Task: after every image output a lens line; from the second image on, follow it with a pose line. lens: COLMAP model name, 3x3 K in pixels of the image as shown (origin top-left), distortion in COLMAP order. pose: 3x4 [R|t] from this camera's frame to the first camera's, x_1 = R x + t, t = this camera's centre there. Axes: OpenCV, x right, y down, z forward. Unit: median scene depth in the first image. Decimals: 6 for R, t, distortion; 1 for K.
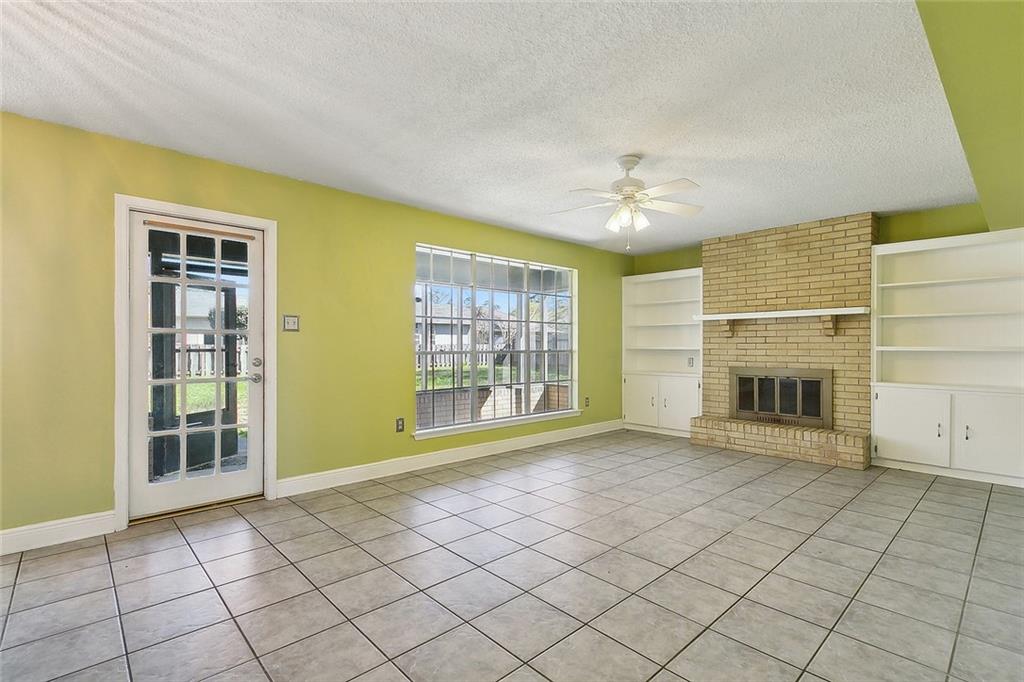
lens RADIAL K [[476.9, 0, 513.7], [0, 476.9, 347.8], [0, 0, 1]] dist [0.003706, 0.000147]
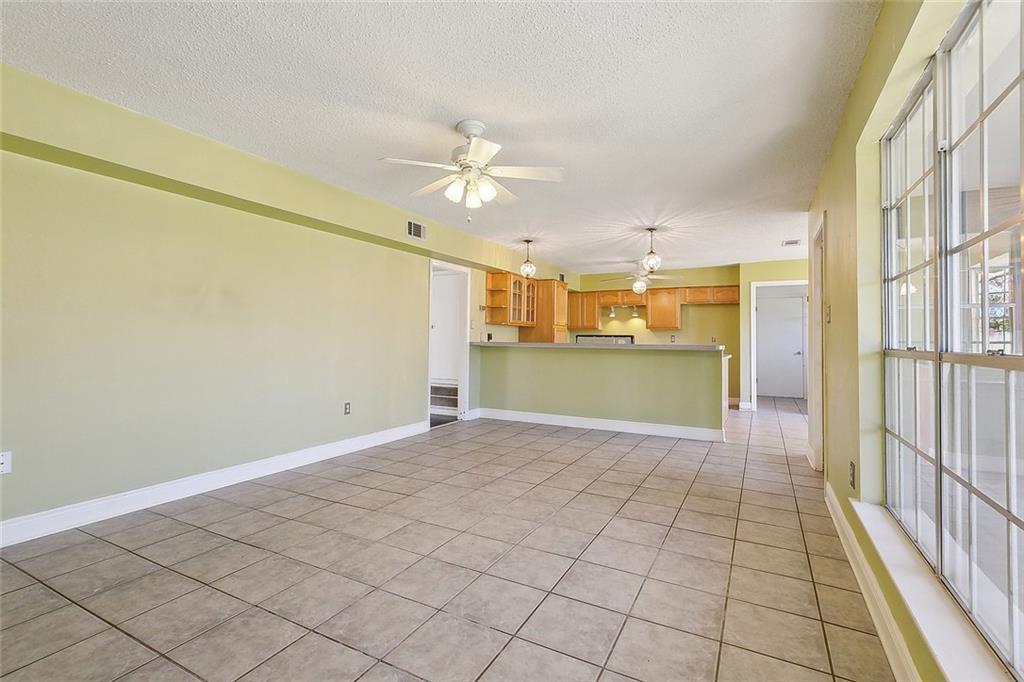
lens RADIAL K [[471.0, 0, 501.2], [0, 471.0, 329.1], [0, 0, 1]] dist [0.002540, 0.000348]
pose [[-0.951892, -0.014777, -0.306077, 0.296594], [-0.009402, 0.999775, -0.019030, -0.000048], [0.306289, -0.015236, -0.951816, 1.221659]]
